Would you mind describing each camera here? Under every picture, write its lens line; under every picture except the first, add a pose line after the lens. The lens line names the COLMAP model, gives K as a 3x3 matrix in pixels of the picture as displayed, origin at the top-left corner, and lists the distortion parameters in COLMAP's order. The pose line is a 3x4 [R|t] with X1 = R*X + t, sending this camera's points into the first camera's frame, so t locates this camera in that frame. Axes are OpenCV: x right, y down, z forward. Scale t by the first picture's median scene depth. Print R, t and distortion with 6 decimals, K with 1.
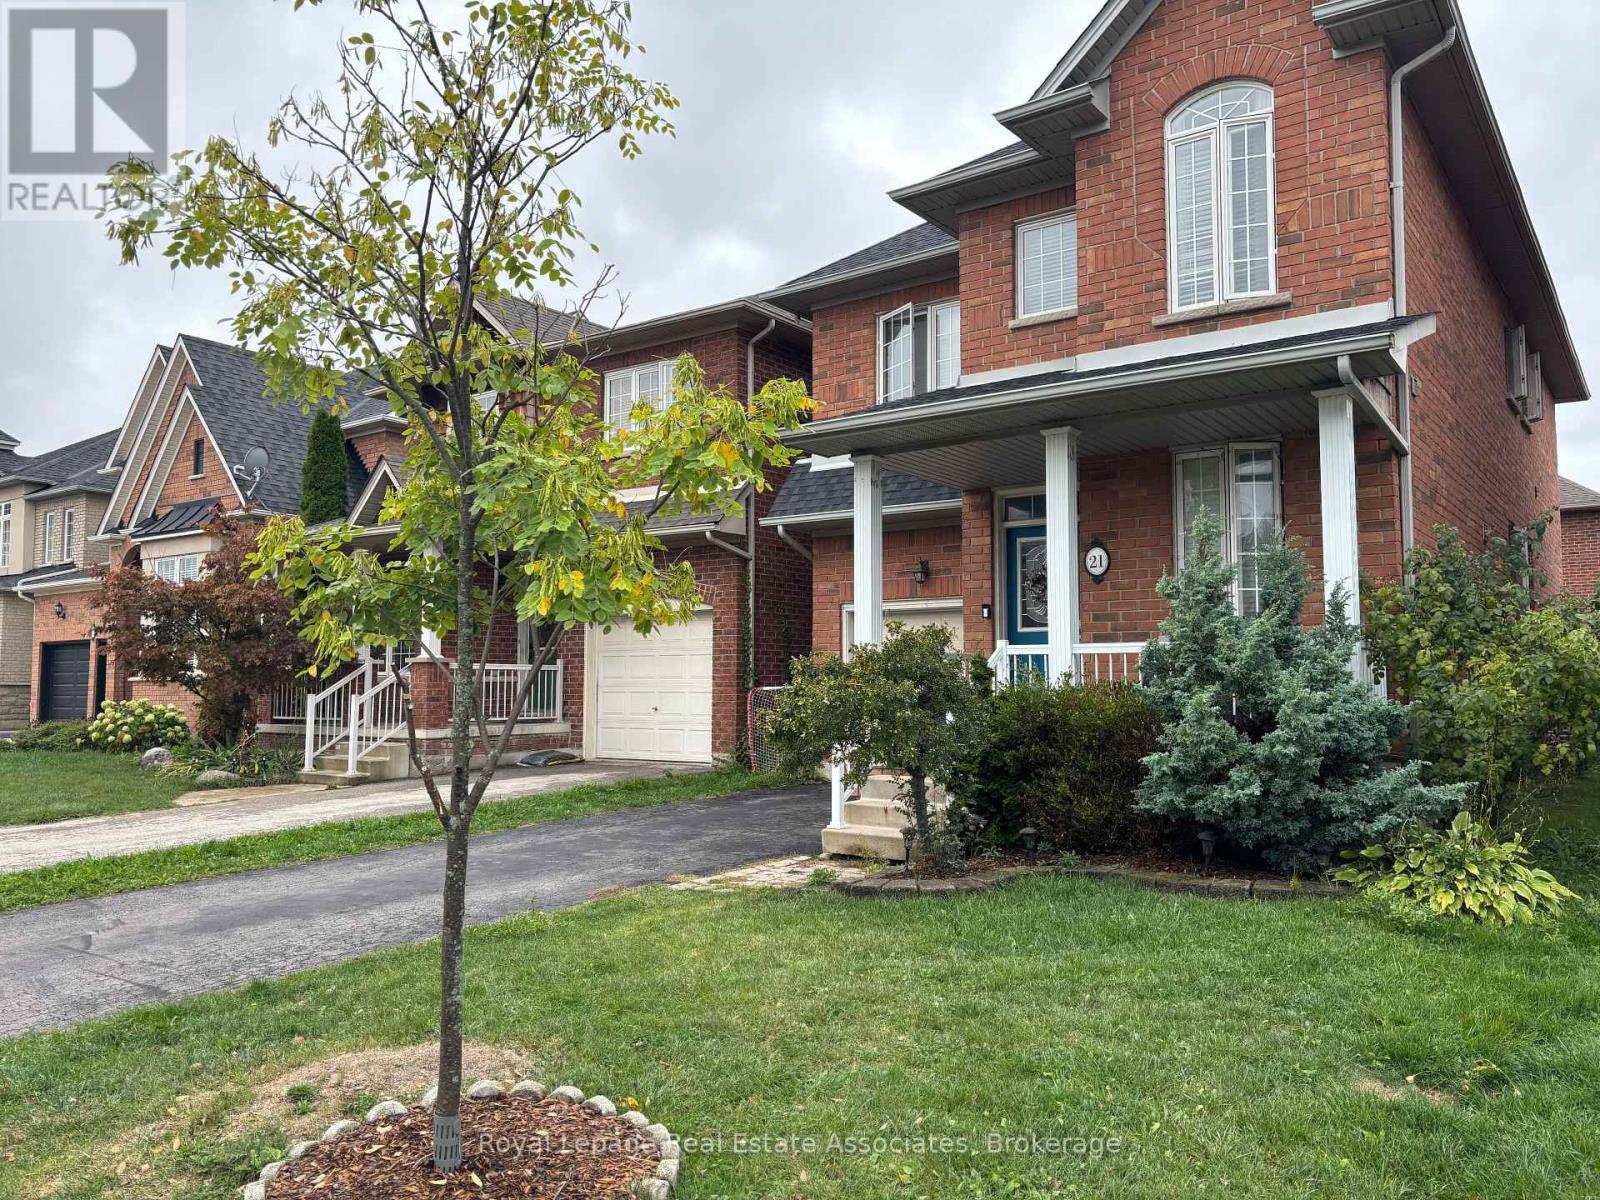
lens RADIAL K [[1196.8, 0, 786.4], [0, 1196.8, 607.2], [0, 0, 1]] dist [0.037672, -0.049225]
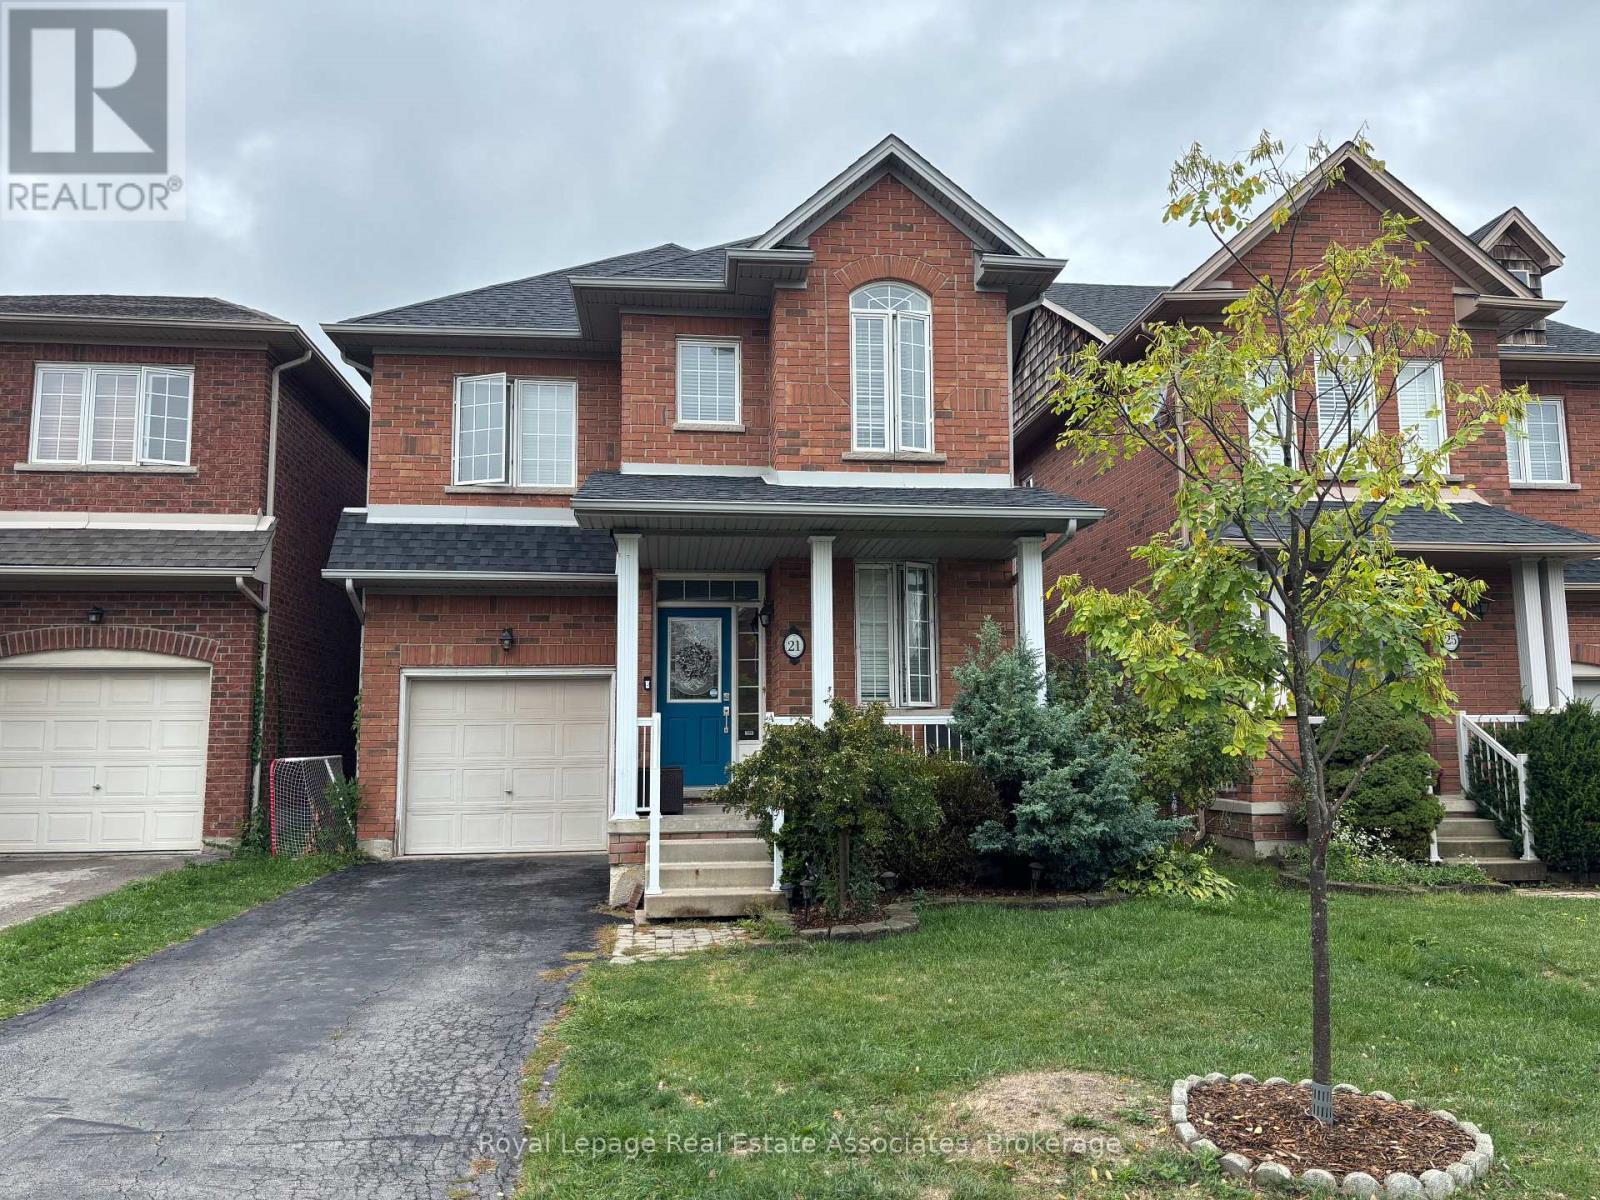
lens RADIAL K [[1196.8, 0, 806.6], [0, 1196.8, 600.2], [0, 0, 1]] dist [0.037672, -0.049225]
pose [[0.728517, 0.078306, 0.680538, -0.533902], [-0.037622, 0.996519, -0.074390, 0.003417], [-0.683994, 0.028591, 0.728927, 0.132140]]
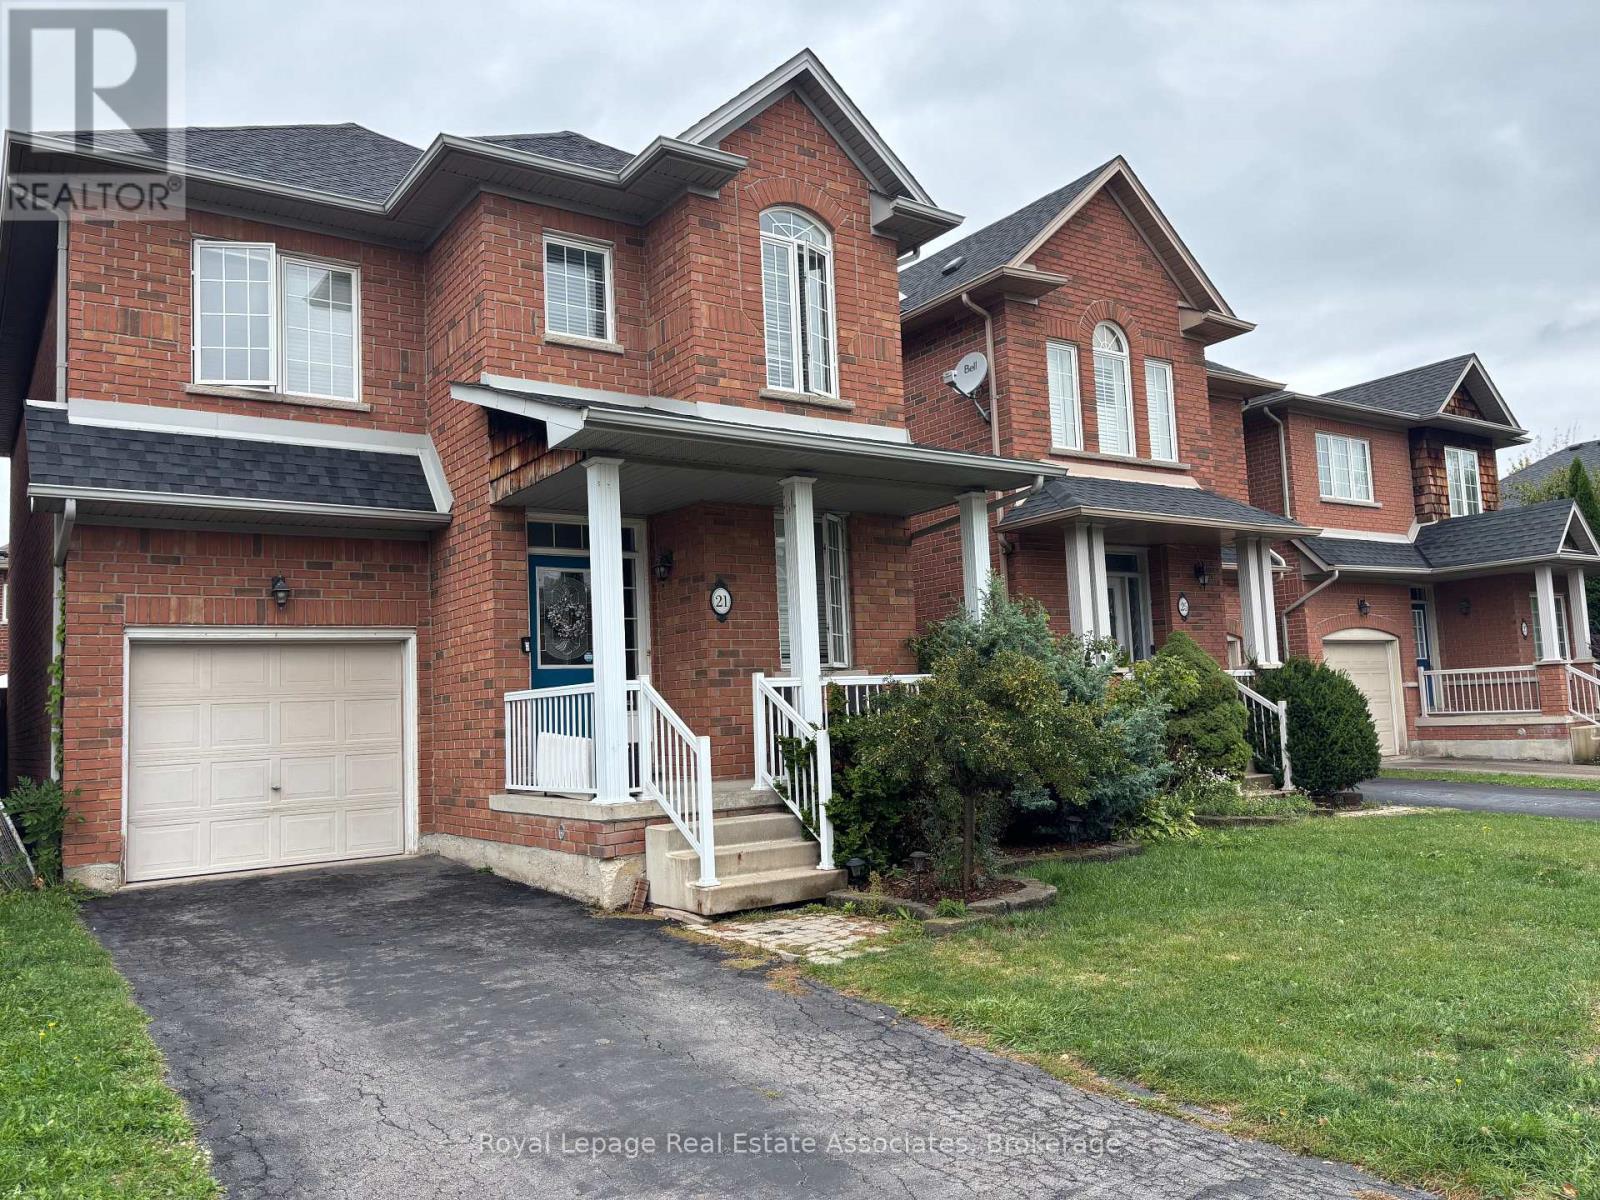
lens RADIAL K [[1196.8, 0, 814.5], [0, 1196.8, 606.1], [0, 0, 1]] dist [0.037672, -0.049225]
pose [[0.309692, 0.073801, 0.947968, -0.703815], [-0.019003, 0.997265, -0.071431, 0.039053], [-0.950647, 0.004107, 0.310248, 0.595276]]
